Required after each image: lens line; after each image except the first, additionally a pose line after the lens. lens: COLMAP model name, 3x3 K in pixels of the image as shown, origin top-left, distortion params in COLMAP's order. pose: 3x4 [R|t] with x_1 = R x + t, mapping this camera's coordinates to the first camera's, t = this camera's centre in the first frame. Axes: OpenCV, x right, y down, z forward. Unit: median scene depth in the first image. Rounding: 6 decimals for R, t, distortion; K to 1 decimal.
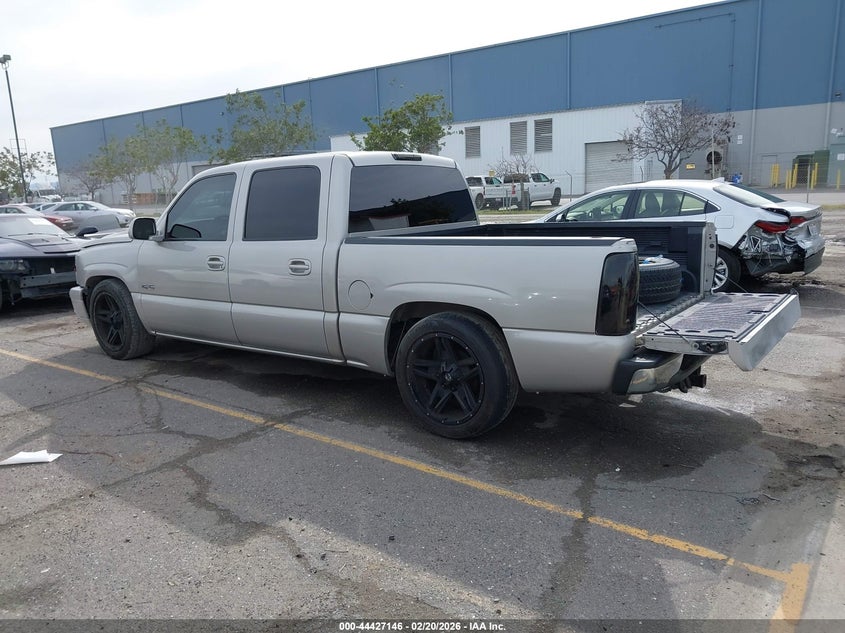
lens RADIAL K [[656.9, 0, 422.5], [0, 656.9, 316.5], [0, 0, 1]] dist [0.006888, 0.002049]
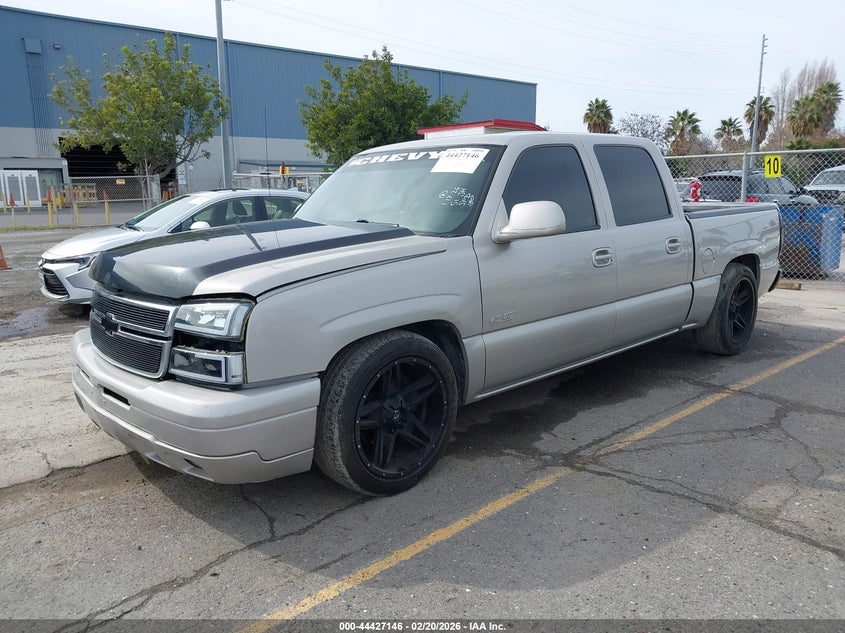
lens RADIAL K [[656.9, 0, 422.5], [0, 656.9, 316.5], [0, 0, 1]] dist [0.006888, 0.002049]
pose [[0.193469, -0.151888, 0.969278, -1.248014], [0.194157, 0.974333, 0.113926, -0.157613], [-0.961703, 0.166151, 0.217993, 1.154158]]
